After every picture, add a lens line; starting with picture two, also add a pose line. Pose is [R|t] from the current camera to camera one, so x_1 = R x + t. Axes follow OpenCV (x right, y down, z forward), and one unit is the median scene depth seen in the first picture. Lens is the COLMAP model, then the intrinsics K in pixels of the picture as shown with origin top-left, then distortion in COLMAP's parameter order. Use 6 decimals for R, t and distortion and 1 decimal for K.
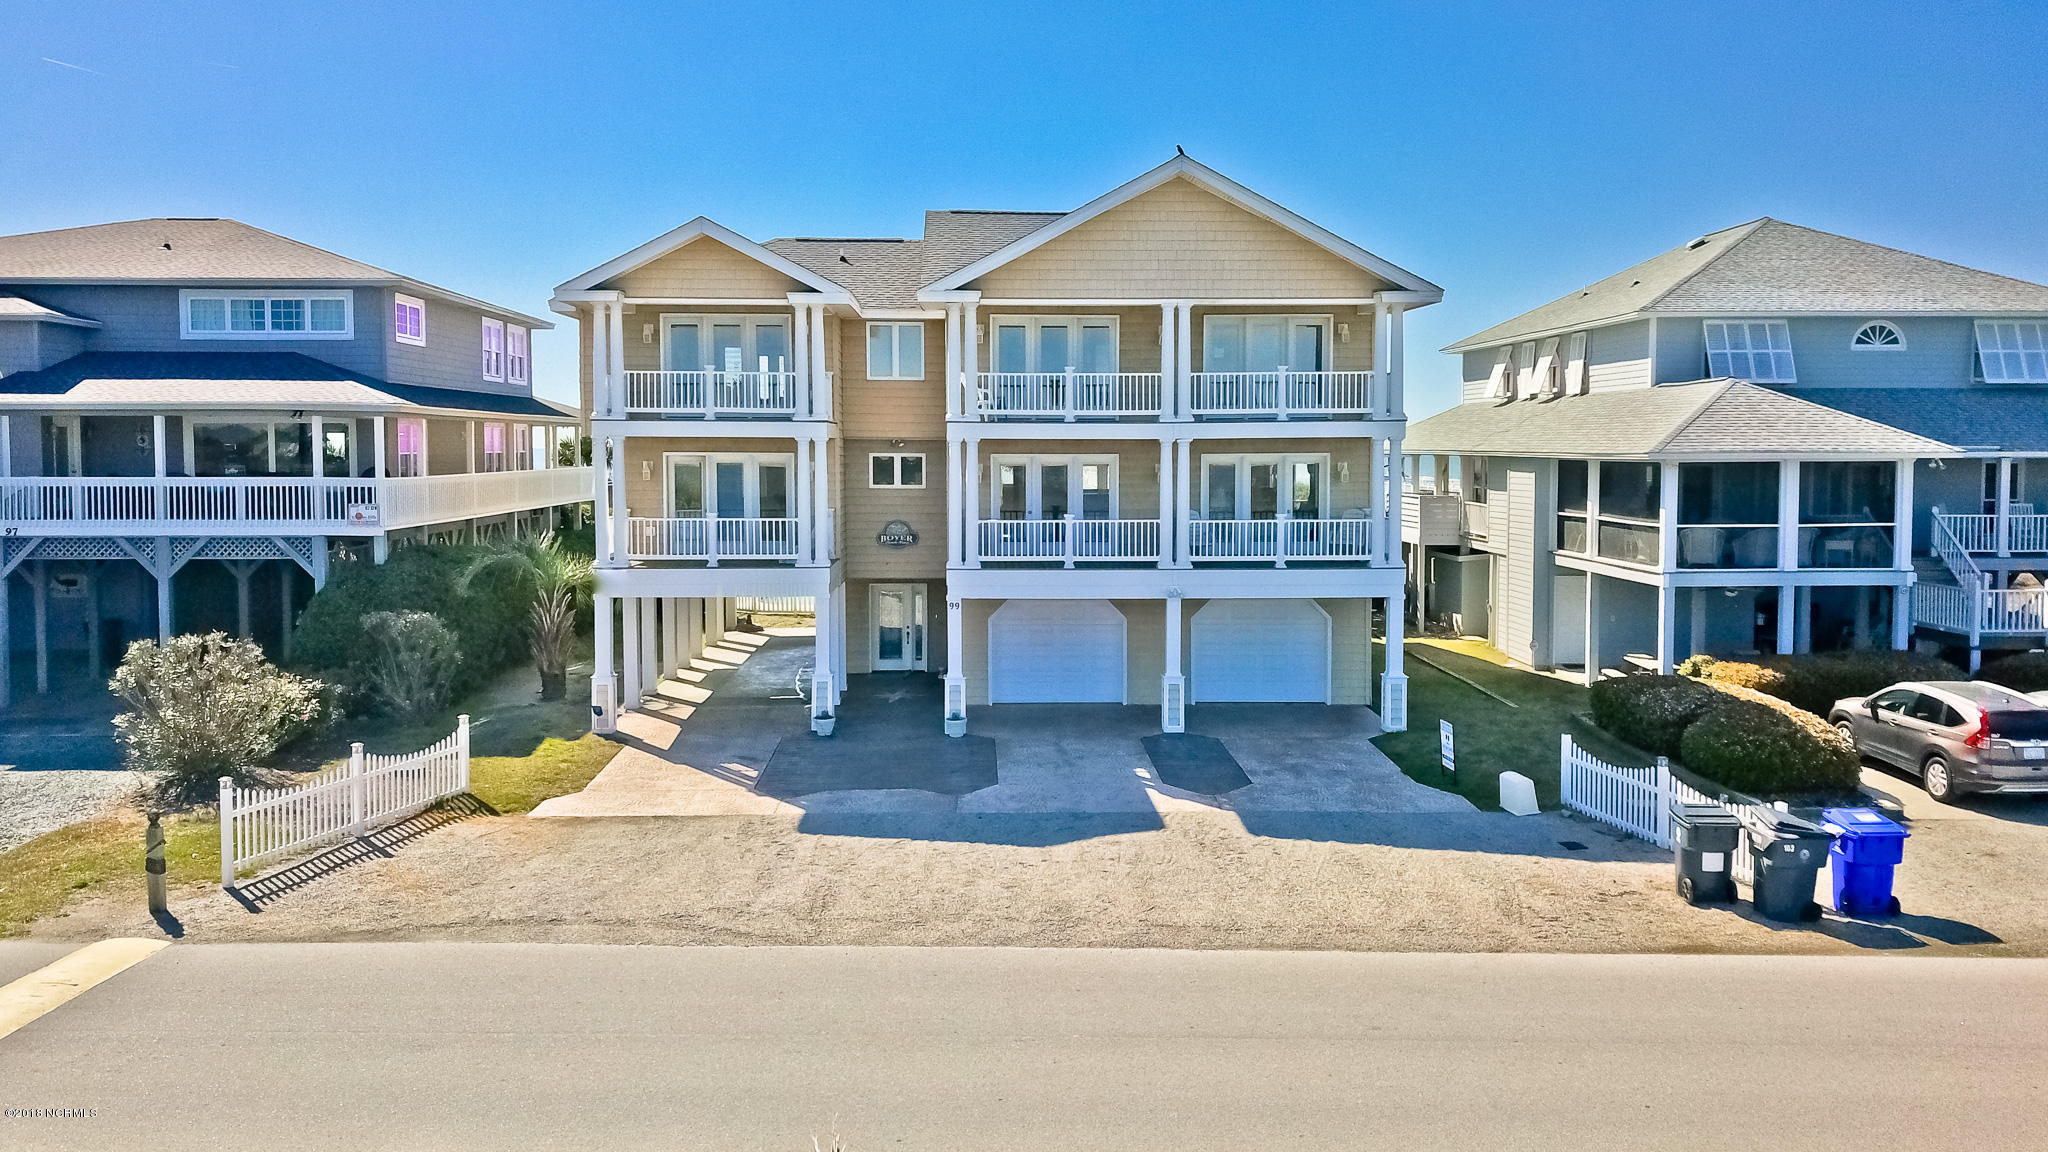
lens RADIAL K [[1582.2, 0, 1020.1], [0, 1582.2, 523.4], [0, 0, 1]] dist [-0.004189, 0.002313]
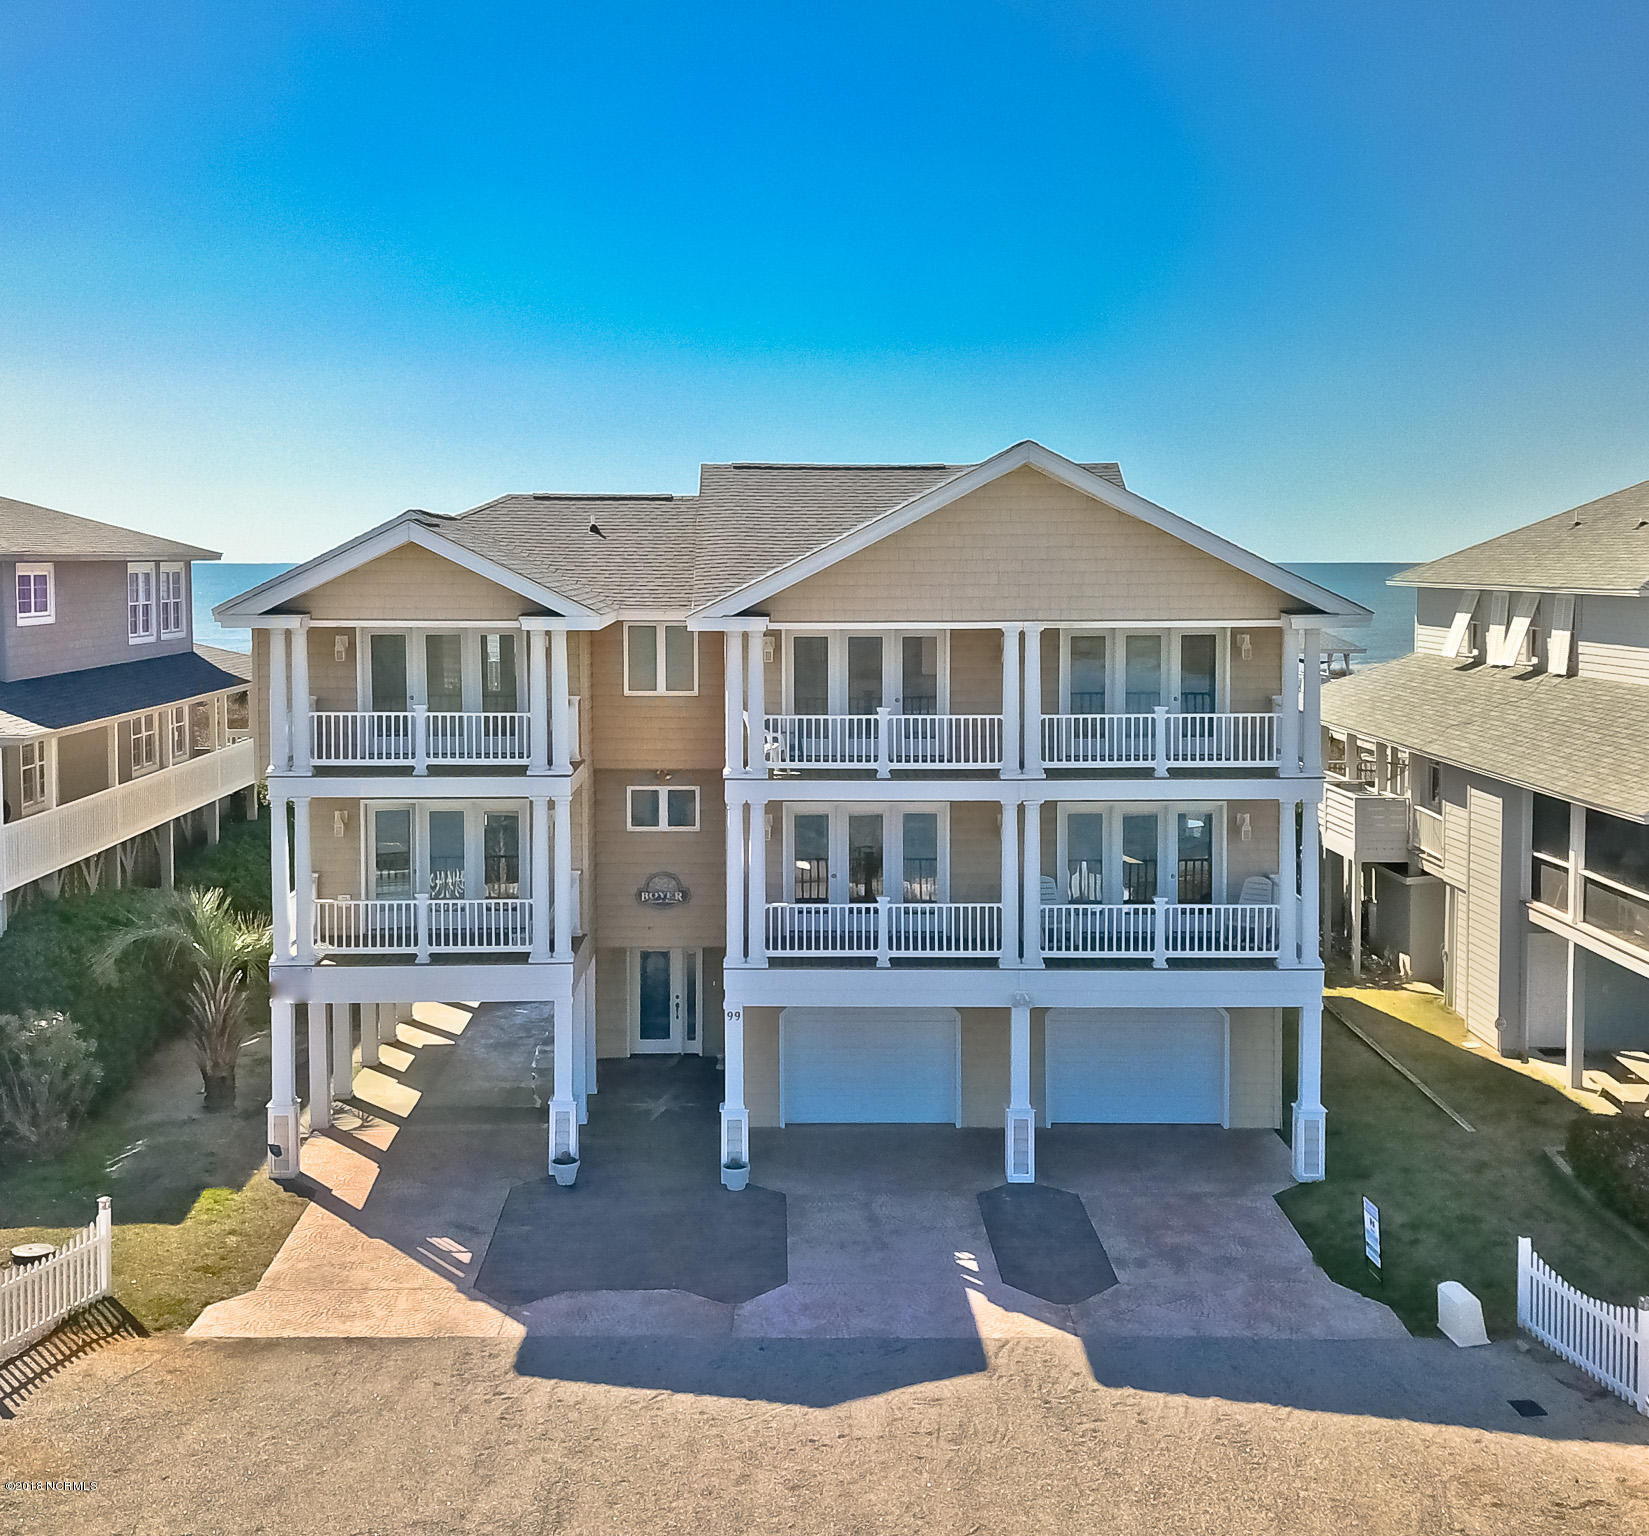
lens RADIAL K [[2119.1, 0, 785.5], [0, 2119.1, 655.3], [0, 0, 1]] dist [0.007356, -0.045657]
pose [[0.999628, 0.000342, -0.027273, 0.011308], [-0.000432, 0.999994, -0.003308, -0.118169], [0.027272, 0.003318, 0.999623, -0.032929]]
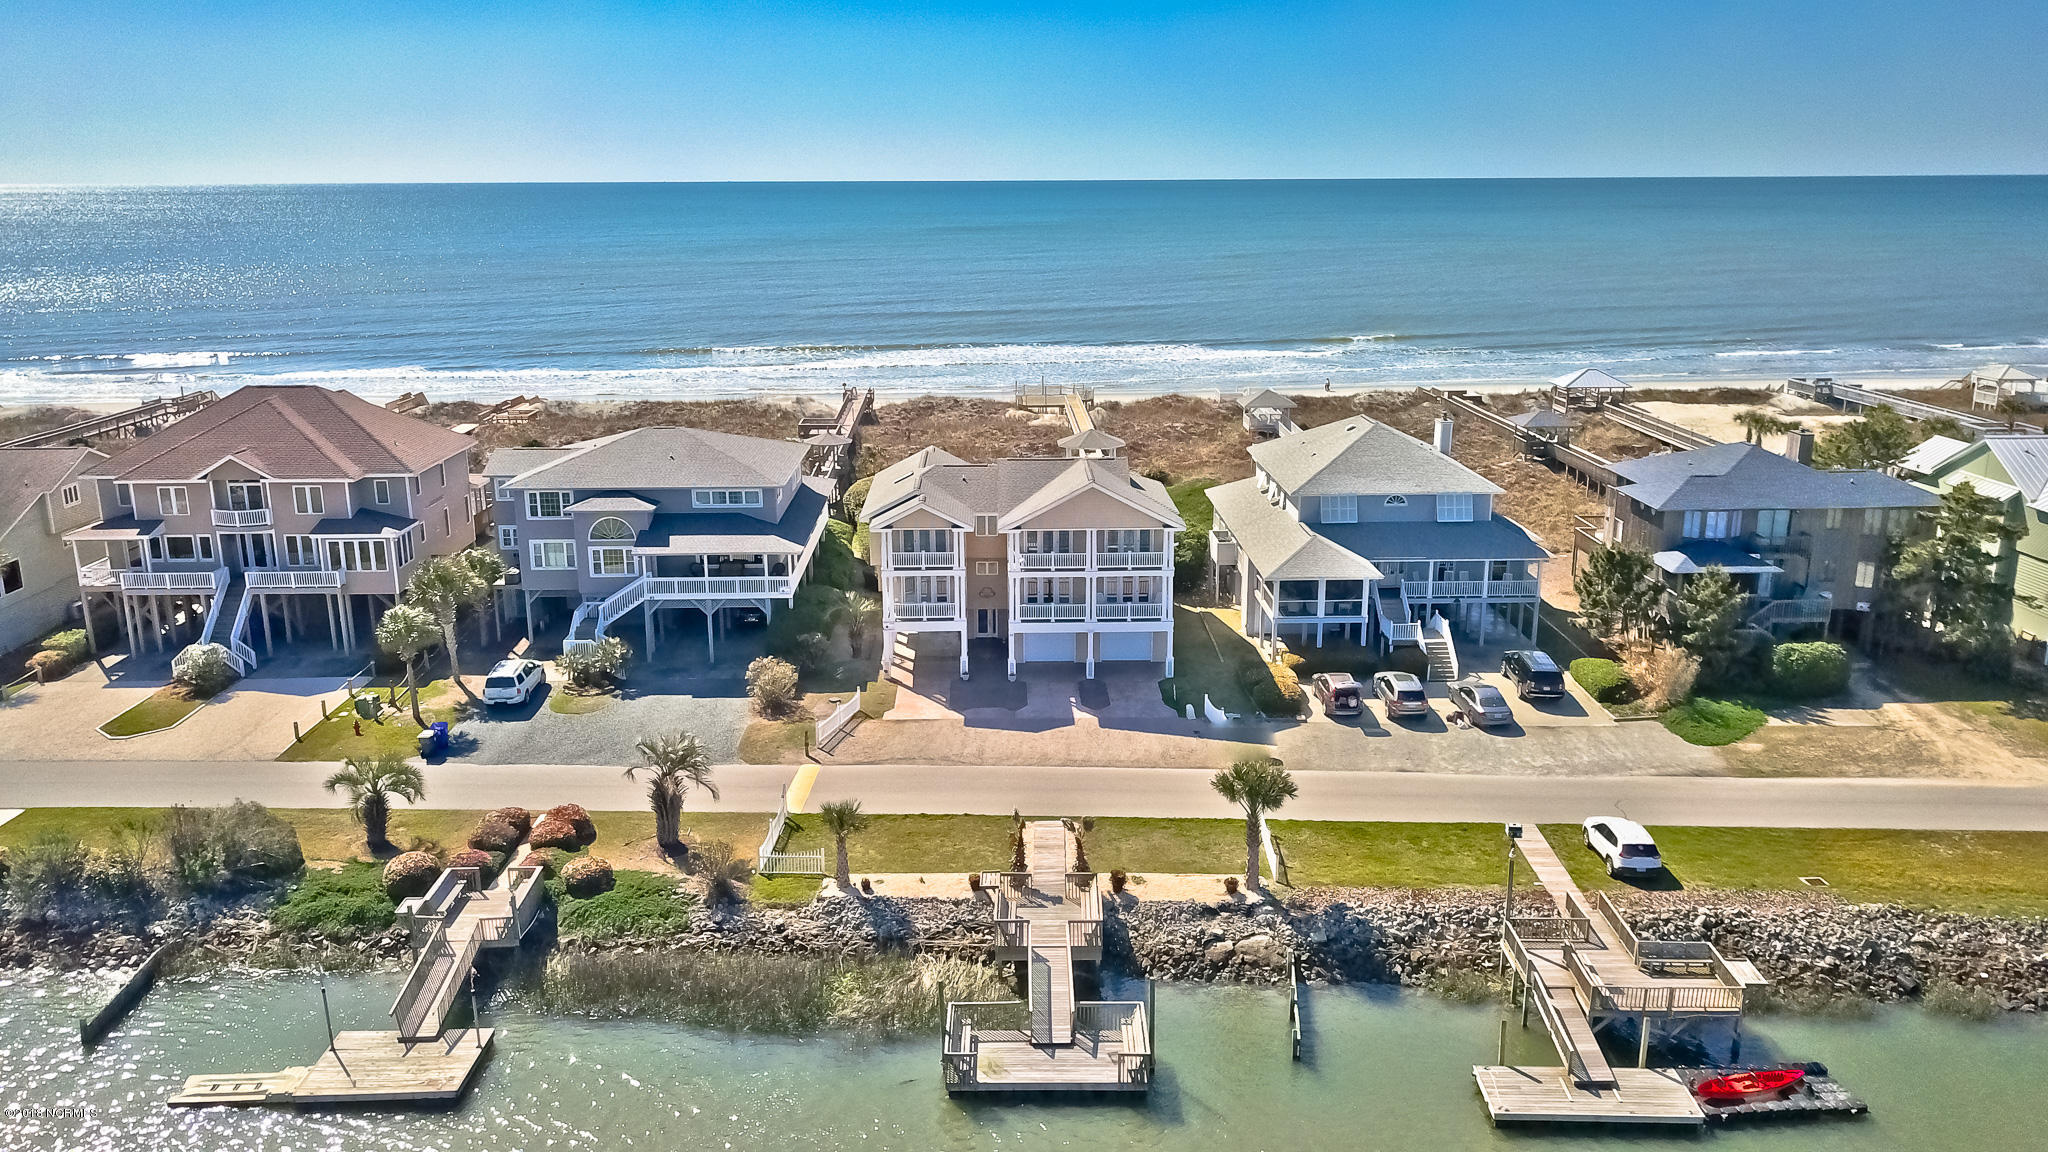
lens RADIAL K [[1528.0, 0, 1024.0], [0, 1528.0, 576.0], [0, 0, 1]] dist [0.022978, -0.003206]
pose [[0.999925, -0.000716, -0.012199, 0.012791], [0.003130, 0.979978, 0.199083, -0.572922], [0.011812, -0.199107, 0.979907, -1.583149]]
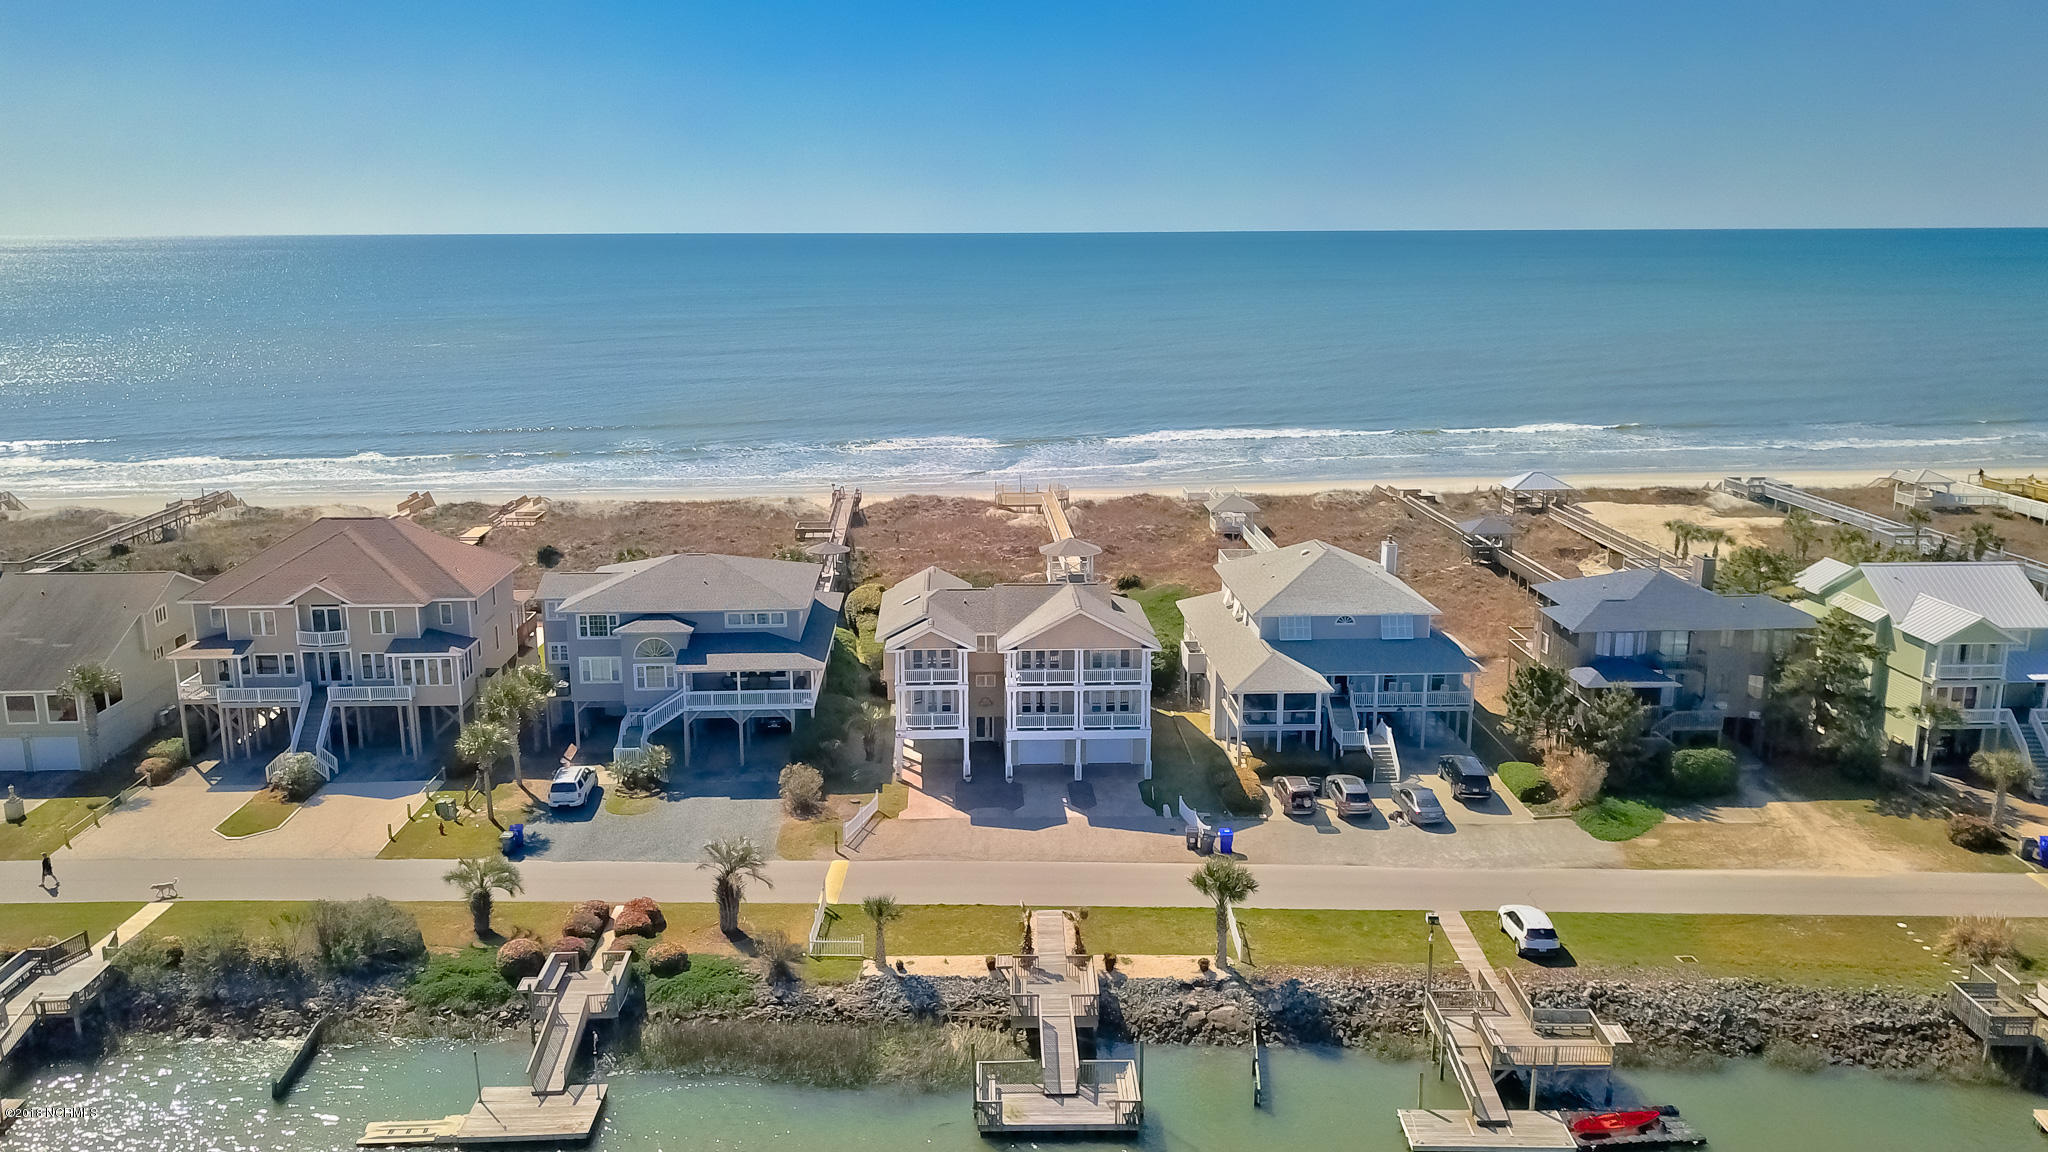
lens RADIAL K [[1578.9, 0, 1002.6], [0, 1578.9, 584.4], [0, 0, 1]] dist [0.034264, -0.029897]
pose [[0.999995, -0.002771, -0.001209, -0.048380], [0.002933, 0.986244, 0.165267, -0.766447], [0.000734, -0.165270, 0.986248, -2.027426]]
